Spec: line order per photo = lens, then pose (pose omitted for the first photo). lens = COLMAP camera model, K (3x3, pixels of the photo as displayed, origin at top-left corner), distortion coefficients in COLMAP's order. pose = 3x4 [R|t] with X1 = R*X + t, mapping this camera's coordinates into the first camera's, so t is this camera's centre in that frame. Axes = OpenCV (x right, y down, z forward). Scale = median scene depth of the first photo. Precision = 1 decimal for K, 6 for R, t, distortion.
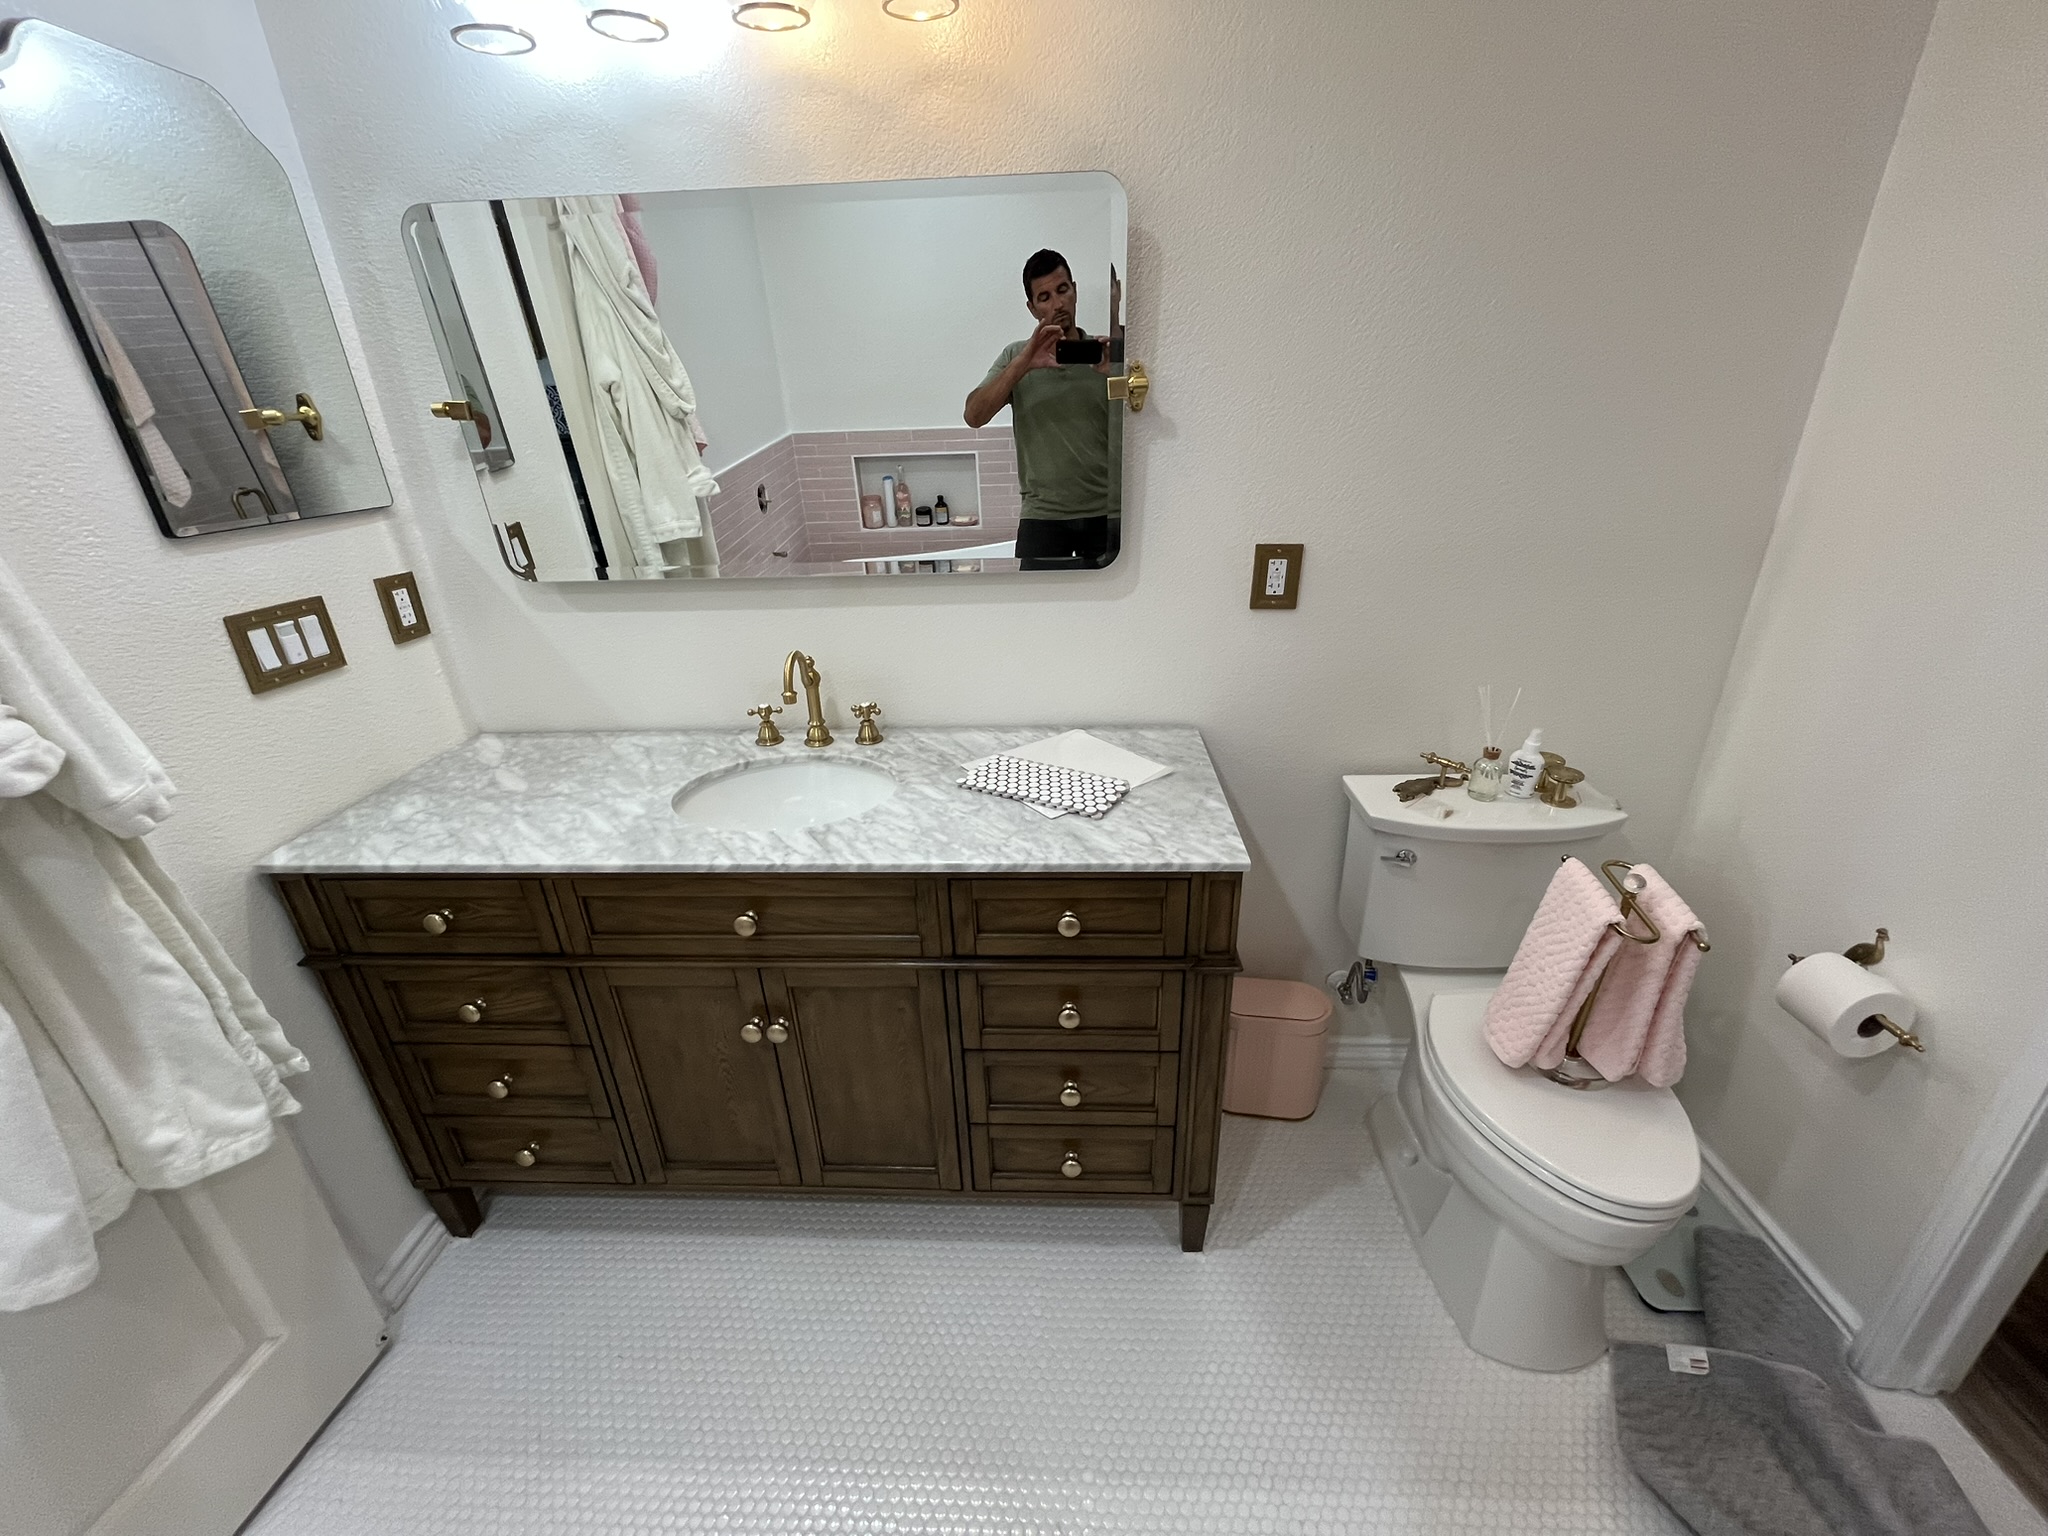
lens RADIAL K [[831.0, 0, 1024.8], [0, 831.0, 767.1], [0, 0, 1]] dist [-0.001970, -0.000083]
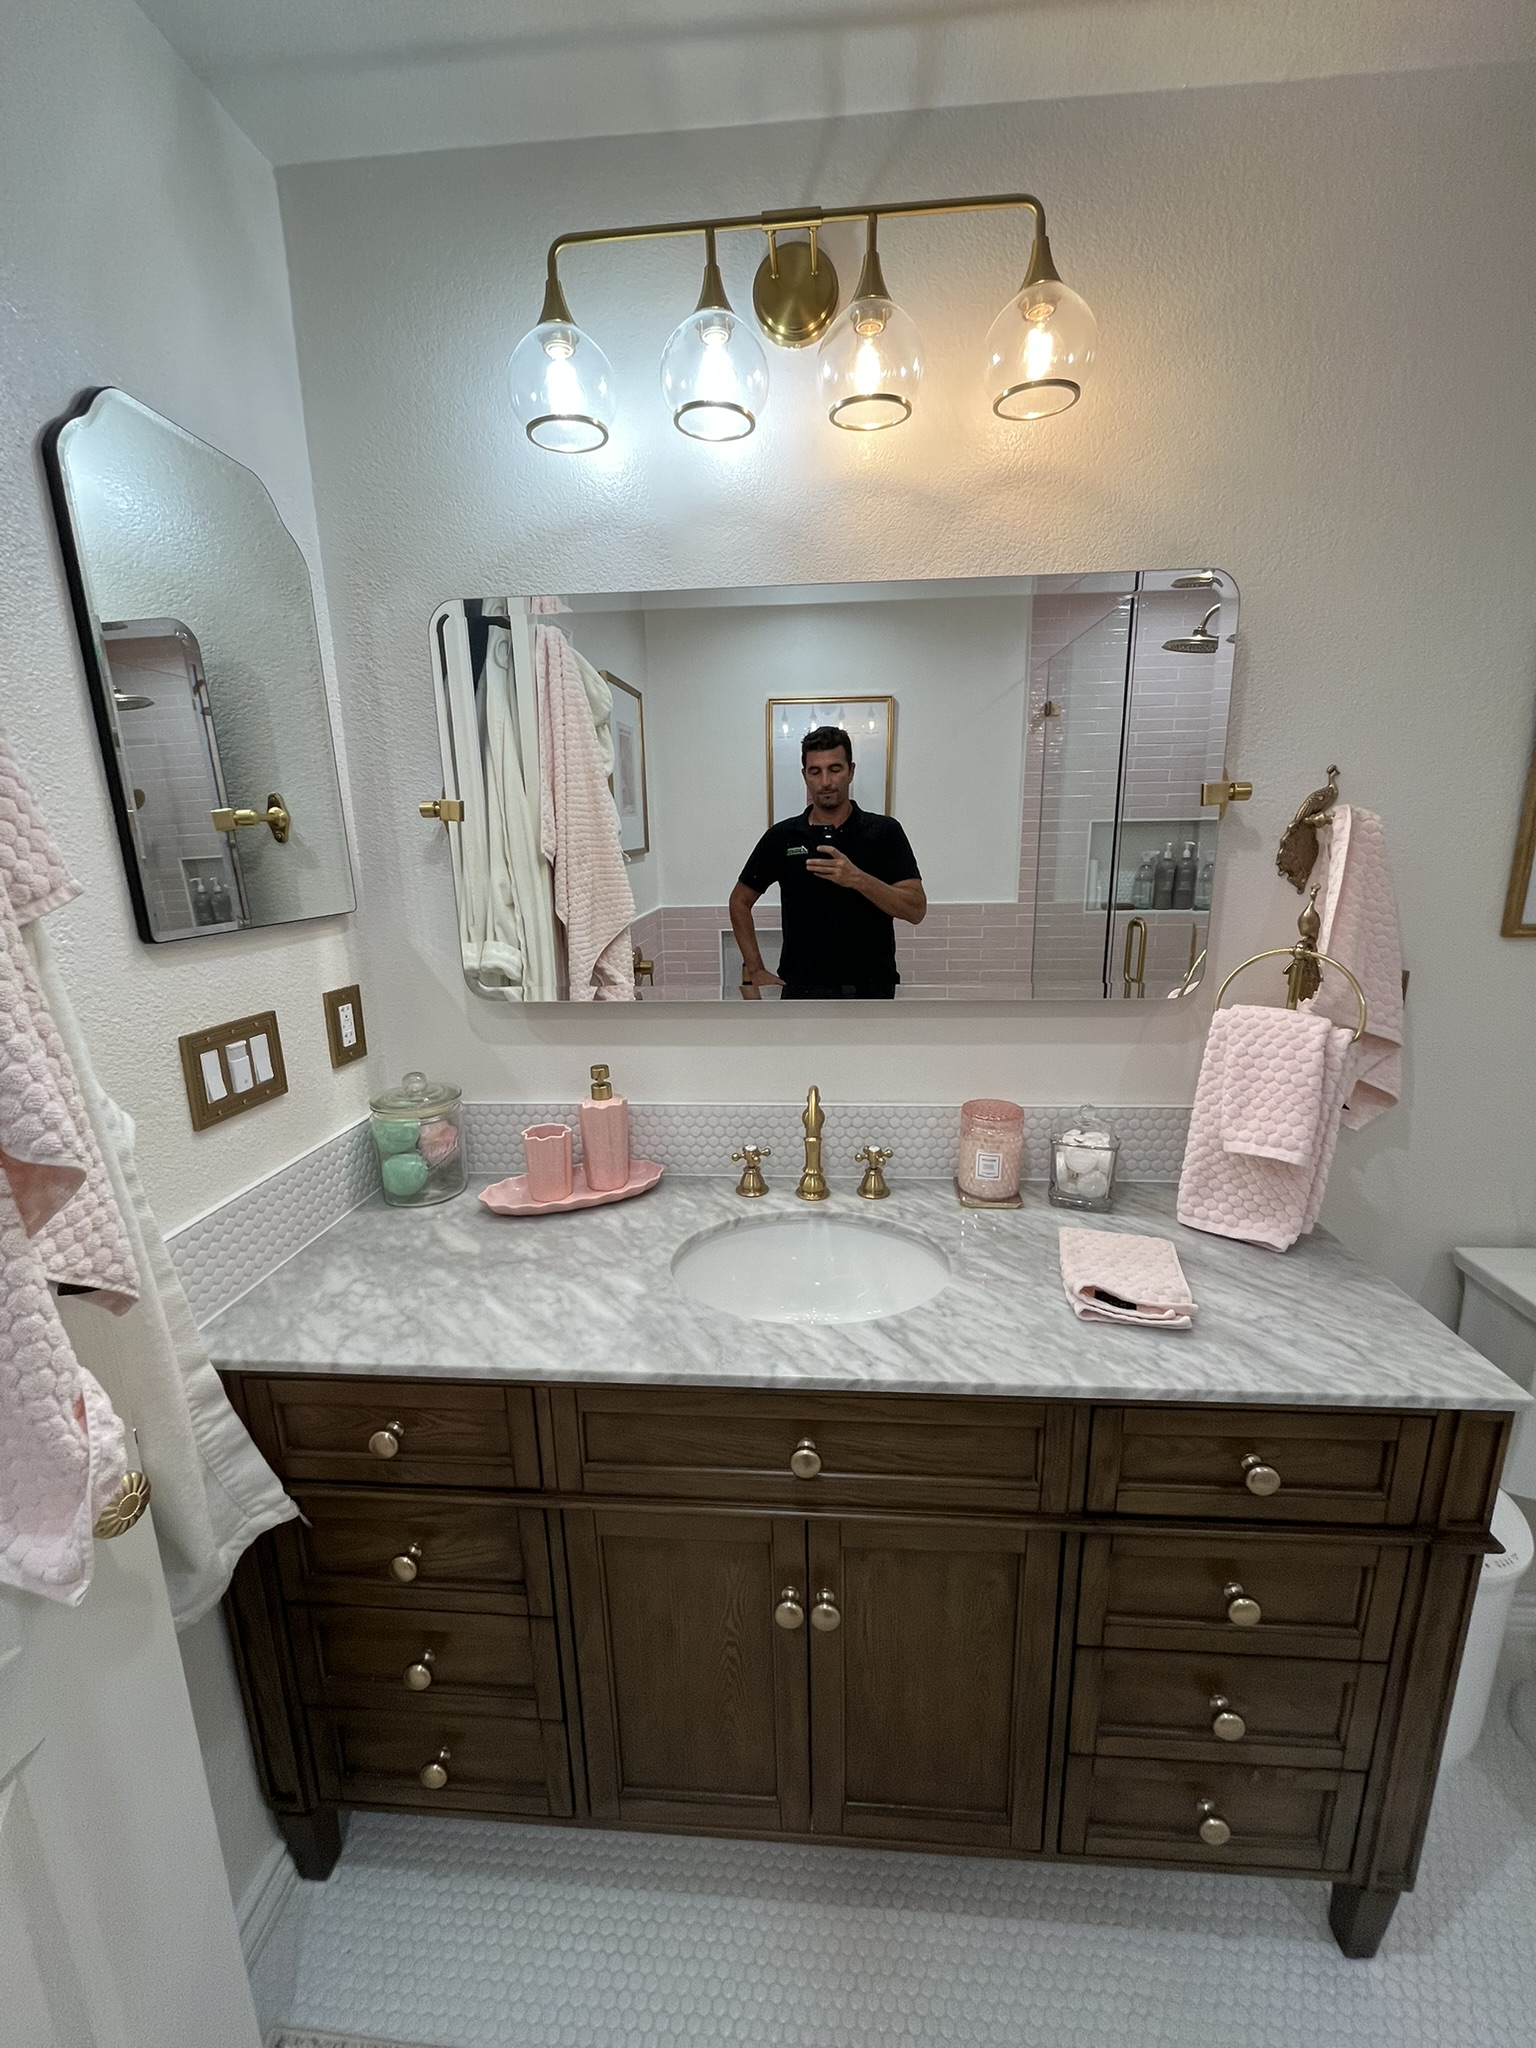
lens RADIAL K [[819.3, 0, 771.7], [0, 819.3, 1026.6], [0, 0, 1]] dist [-0.003192, 0.000174]
pose [[0.999616, 0.019027, -0.020169, -0.334000], [-0.022466, 0.982113, -0.186946, -0.048857], [0.016251, 0.187327, 0.982163, 0.199310]]
